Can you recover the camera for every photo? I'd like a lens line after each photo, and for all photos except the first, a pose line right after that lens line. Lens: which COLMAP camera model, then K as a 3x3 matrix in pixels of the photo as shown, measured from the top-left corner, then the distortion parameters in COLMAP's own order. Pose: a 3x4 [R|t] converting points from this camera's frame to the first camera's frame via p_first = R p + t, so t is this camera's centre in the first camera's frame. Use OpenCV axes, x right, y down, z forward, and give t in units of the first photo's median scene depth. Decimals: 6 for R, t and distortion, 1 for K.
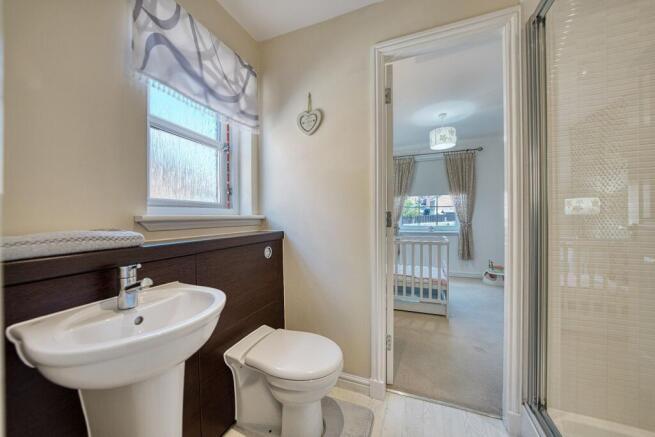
lens RADIAL K [[248.0, 0, 328.2], [0, 248.0, 214.3], [0, 0, 1]] dist [-0.002018, -0.000066]
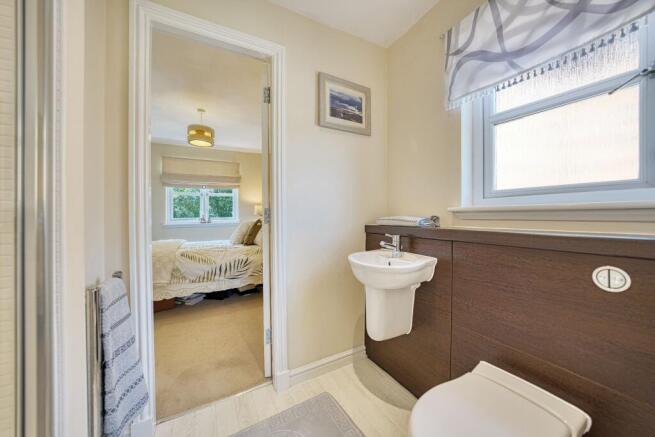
lens RADIAL K [[227.1, 0, 327.8], [0, 227.1, 213.9], [0, 0, 1]] dist [-0.001242, 0.000006]
pose [[-0.632935, 0.029371, -0.773647, 0.565163], [0.023555, 0.999548, 0.018676, 0.013439], [0.773846, -0.006402, -0.633341, 1.044311]]
